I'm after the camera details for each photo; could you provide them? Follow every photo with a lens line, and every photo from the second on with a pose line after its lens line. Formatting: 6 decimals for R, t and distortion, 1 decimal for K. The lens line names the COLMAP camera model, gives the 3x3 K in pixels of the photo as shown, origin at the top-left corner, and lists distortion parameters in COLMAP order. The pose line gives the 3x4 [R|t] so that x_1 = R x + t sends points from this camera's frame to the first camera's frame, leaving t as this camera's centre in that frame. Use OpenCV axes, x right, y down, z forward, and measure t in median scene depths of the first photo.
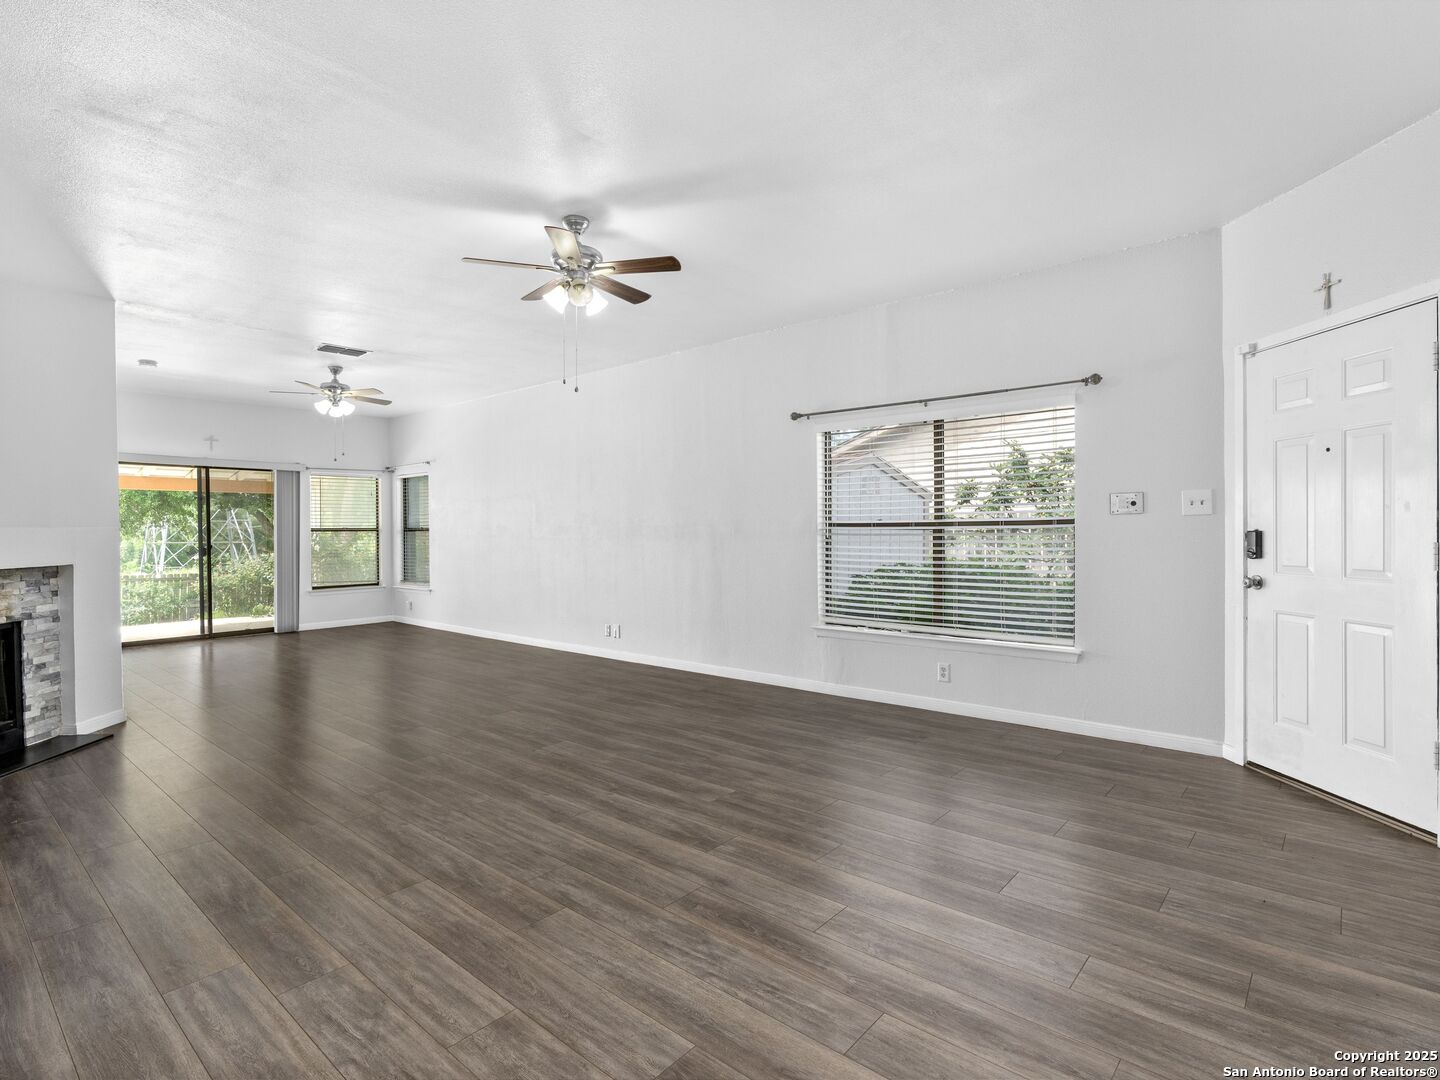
lens RADIAL K [[737.0, 0, 737.2], [0, 737.0, 547.4], [0, 0, 1]] dist [-0.015195, 0.007372]
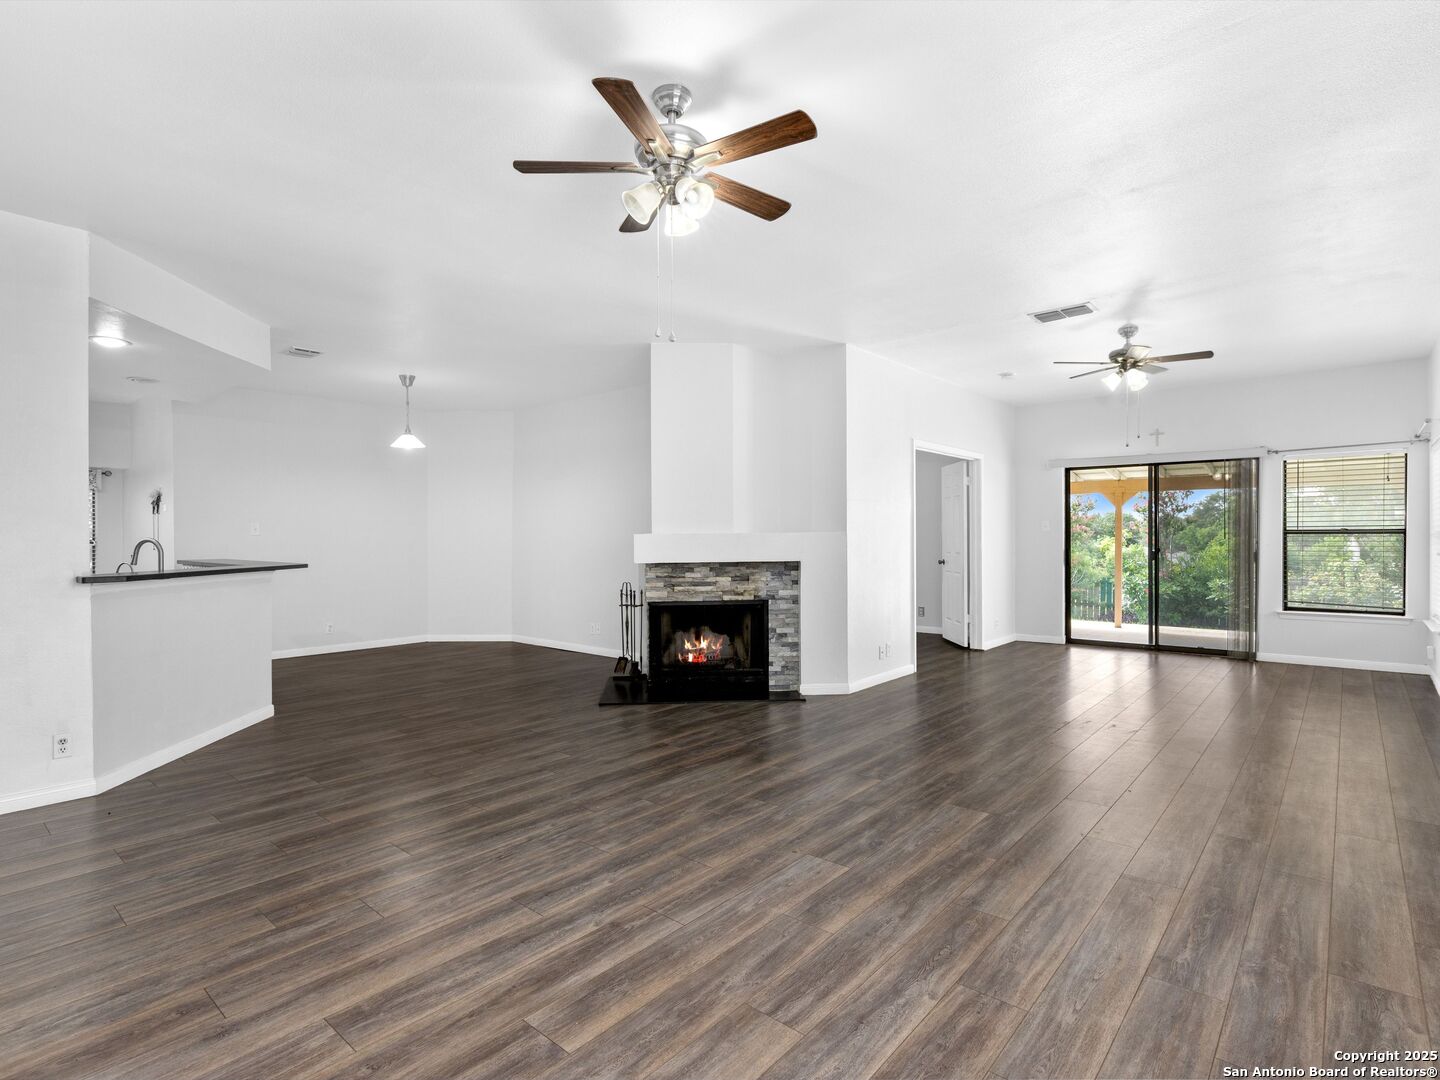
lens RADIAL K [[737.0, 0, 711.5], [0, 737.0, 542.7], [0, 0, 1]] dist [-0.015195, 0.007372]
pose [[-0.018927, 0.017778, -0.999663, 0.414768], [-0.020377, 0.999627, 0.018163, -0.030678], [0.999613, 0.020714, -0.018558, 0.907659]]
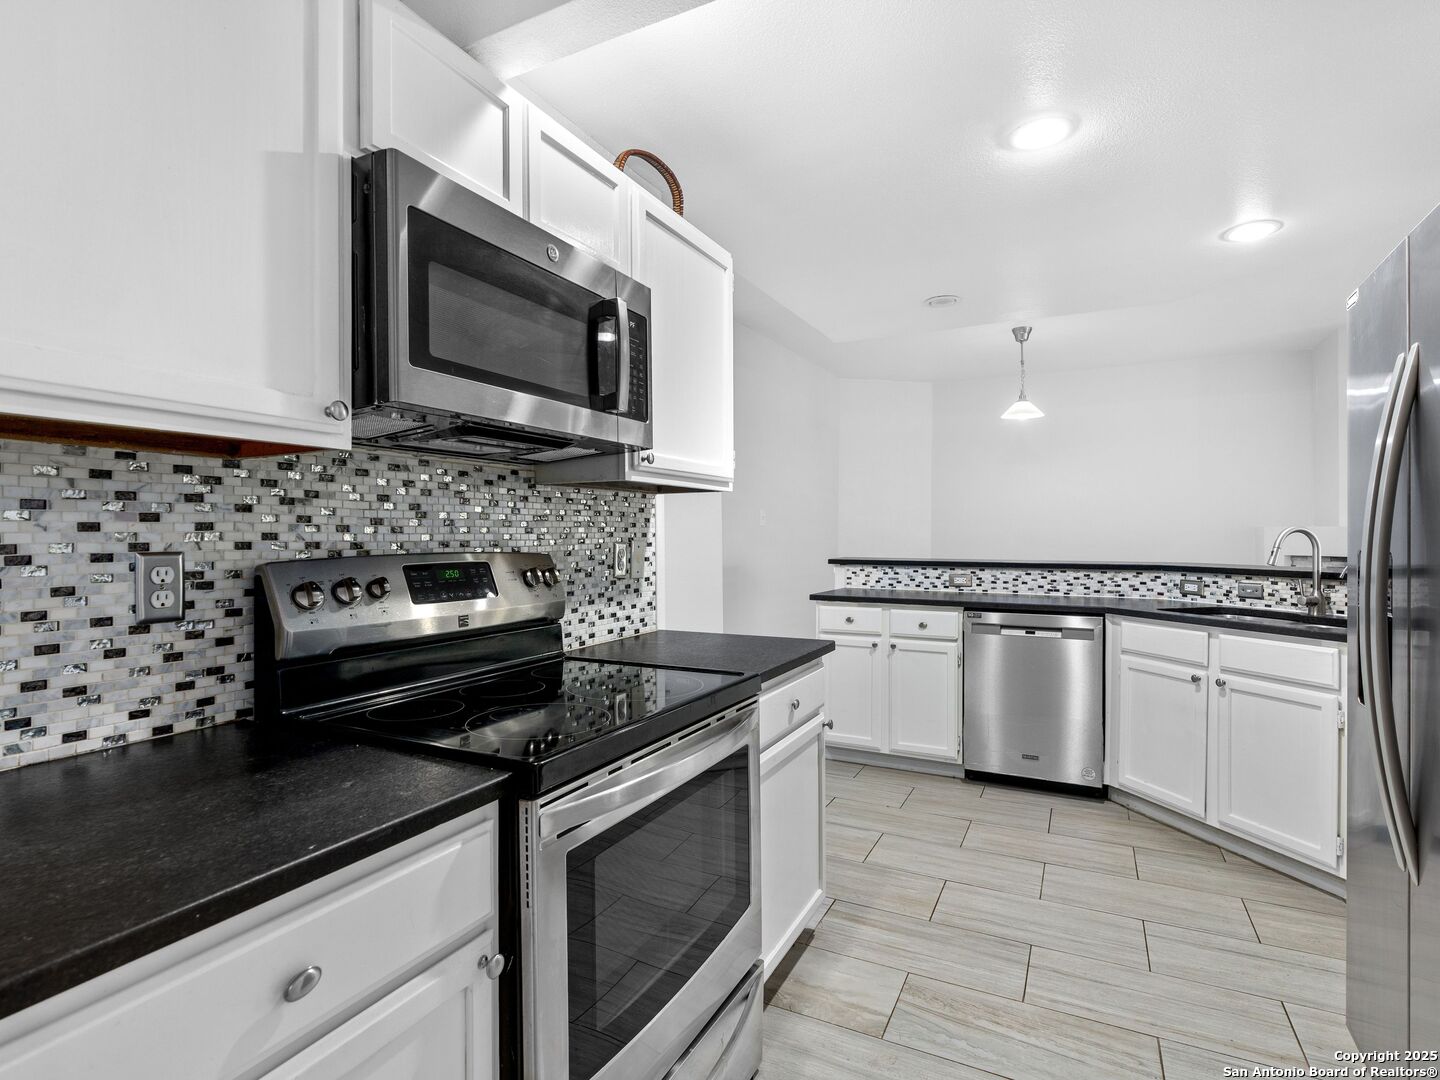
lens RADIAL K [[737.0, 0, 720.7], [0, 737.0, 535.9], [0, 0, 1]] dist [-0.015195, 0.007372]
pose [[0.226832, 0.010624, -0.973876, -0.044830], [-0.023678, 0.999705, 0.005391, 0.017128], [0.973646, 0.021836, 0.227017, -0.600268]]
